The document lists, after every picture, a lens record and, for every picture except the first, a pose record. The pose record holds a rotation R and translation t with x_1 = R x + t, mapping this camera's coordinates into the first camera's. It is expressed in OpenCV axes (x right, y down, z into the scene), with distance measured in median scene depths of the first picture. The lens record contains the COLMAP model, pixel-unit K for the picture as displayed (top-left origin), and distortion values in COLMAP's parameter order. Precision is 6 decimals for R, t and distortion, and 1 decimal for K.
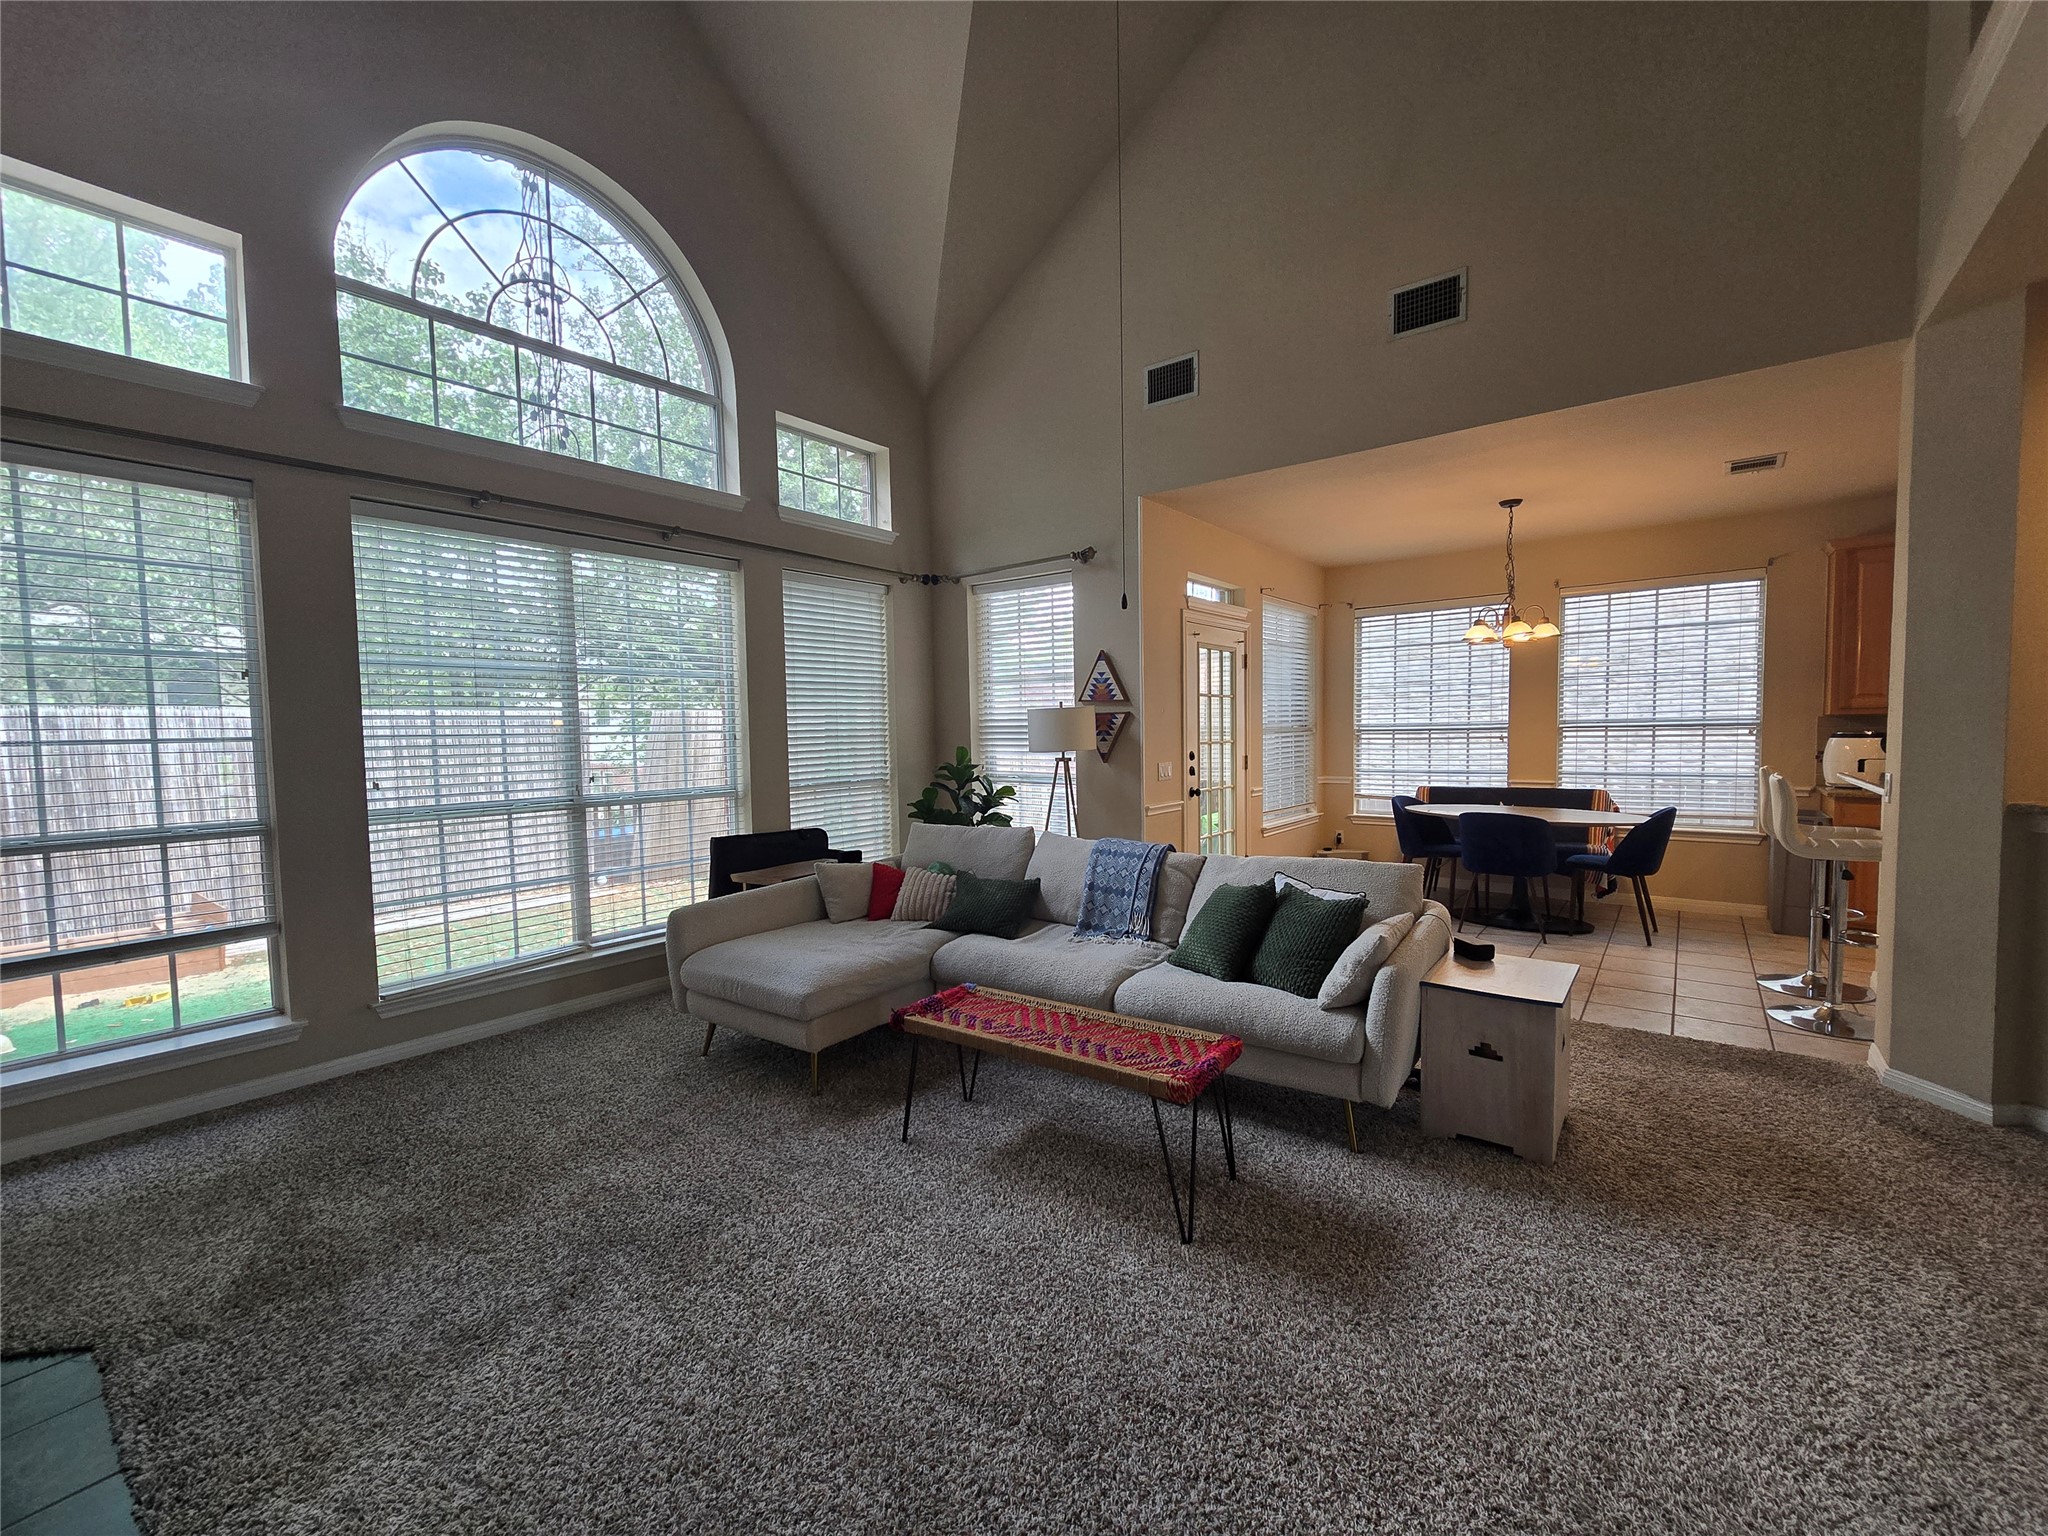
lens RADIAL K [[834.0, 0, 1020.9], [0, 834.0, 766.1], [0, 0, 1]] dist [0.000272, -0.000010]
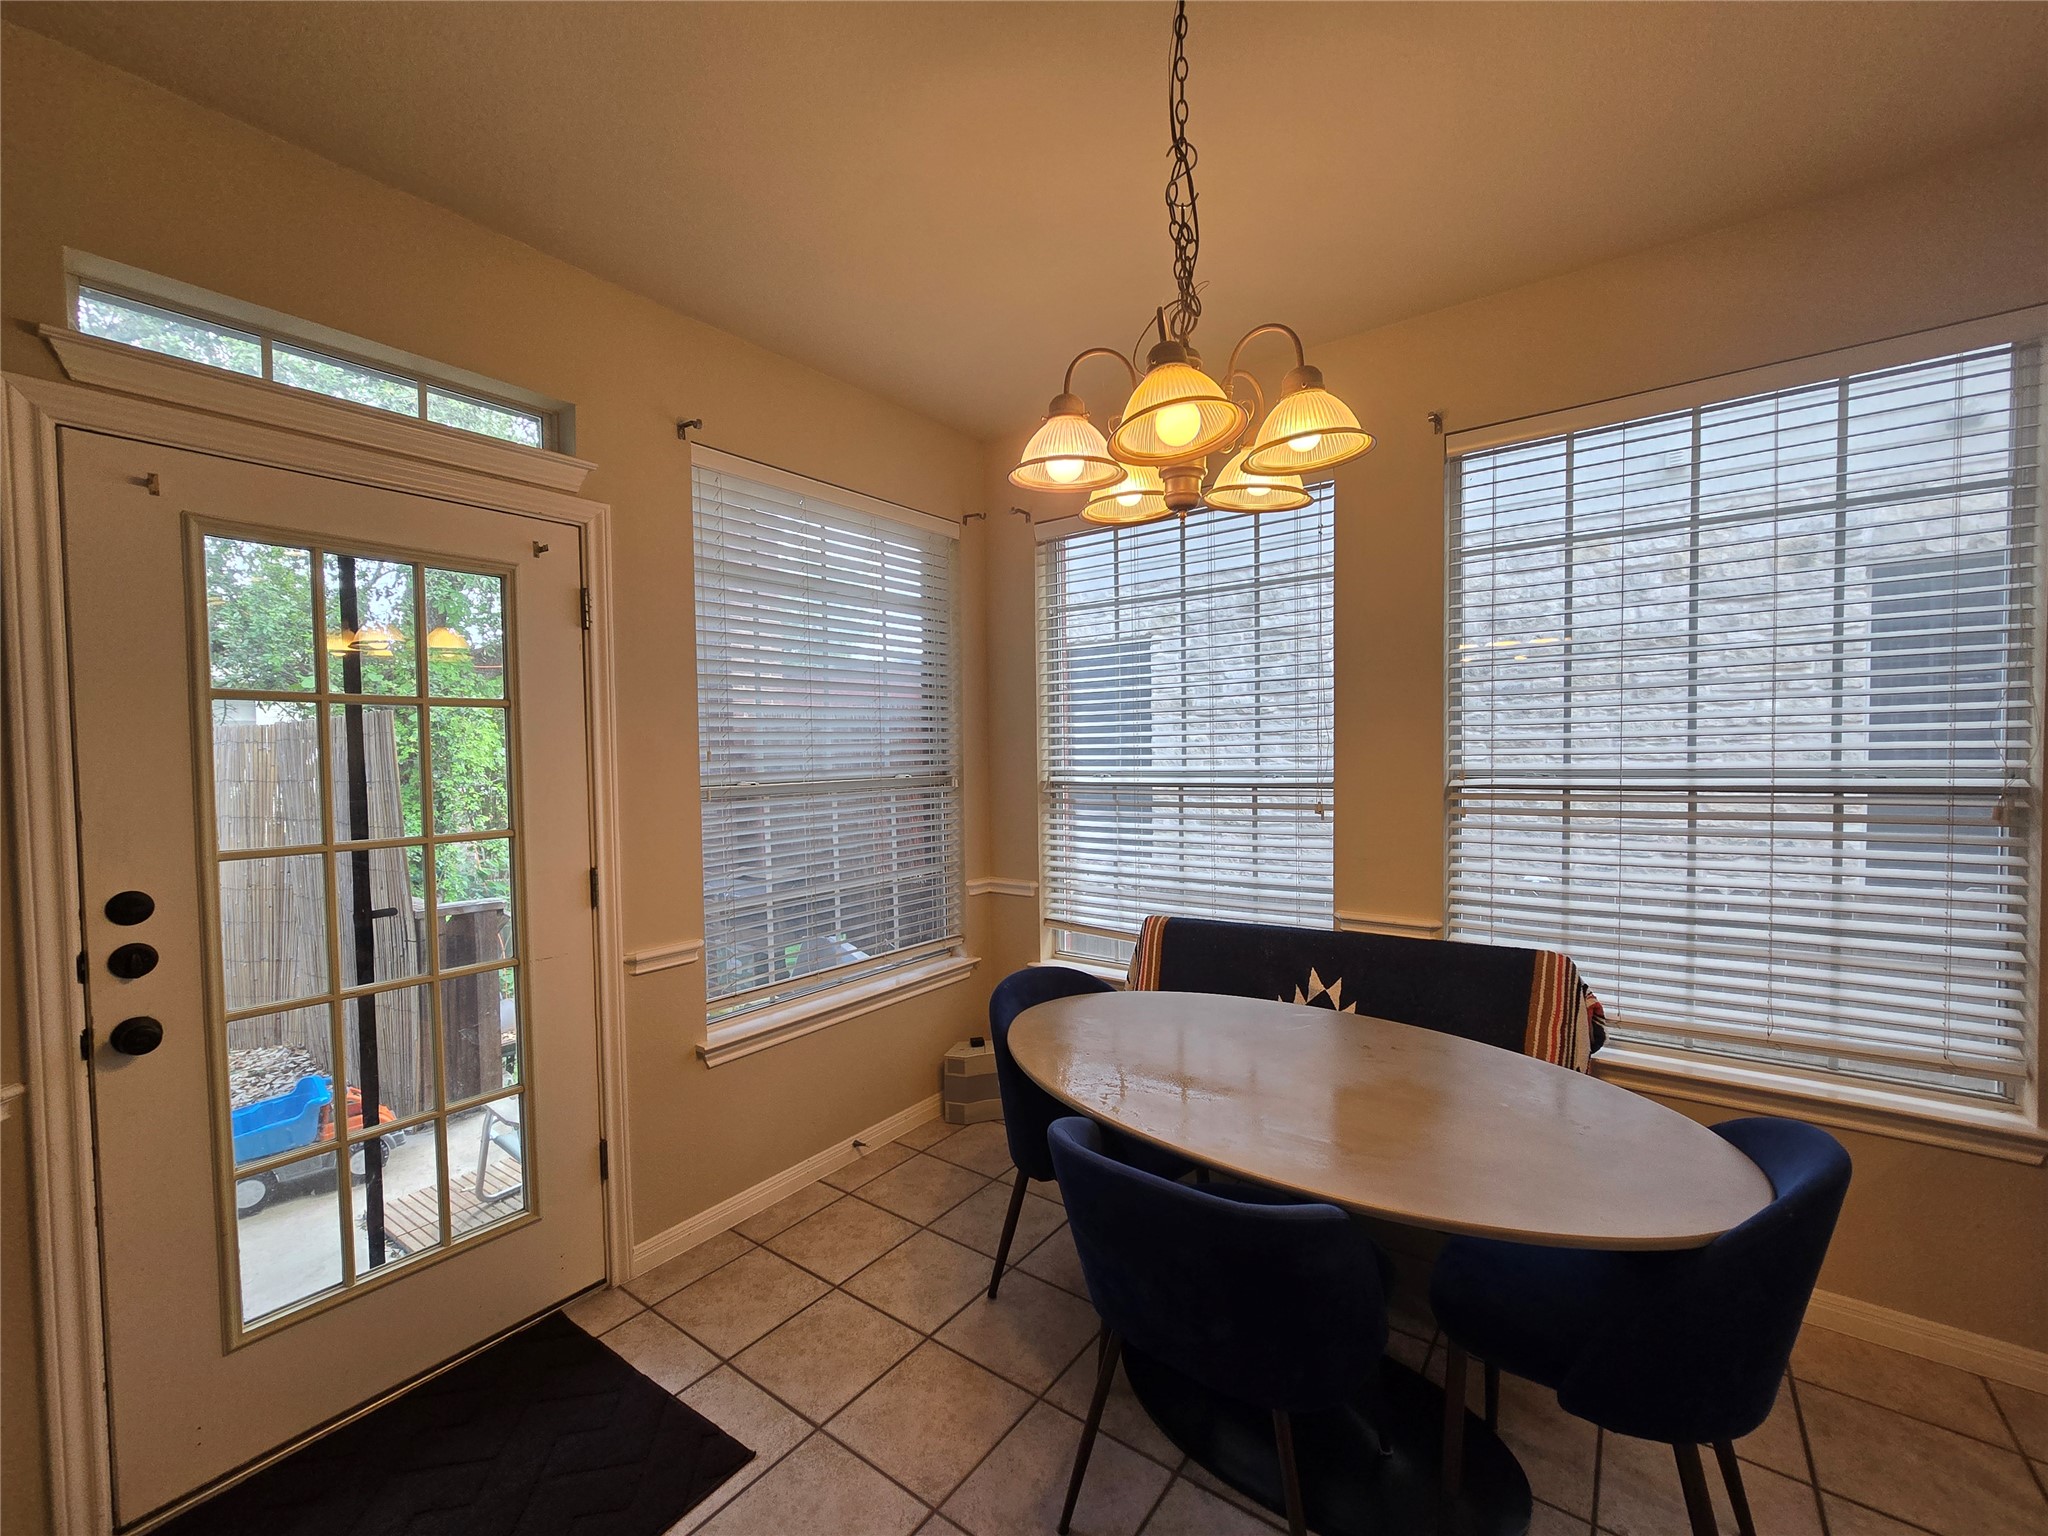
lens RADIAL K [[834.0, 0, 1029.1], [0, 834.0, 777.1], [0, 0, 1]] dist [0.000272, -0.000010]
pose [[0.999553, -0.001046, 0.029889, 0.427841], [0.001522, 0.999873, -0.015892, -0.044079], [-0.029868, 0.015931, 0.999427, 0.601476]]
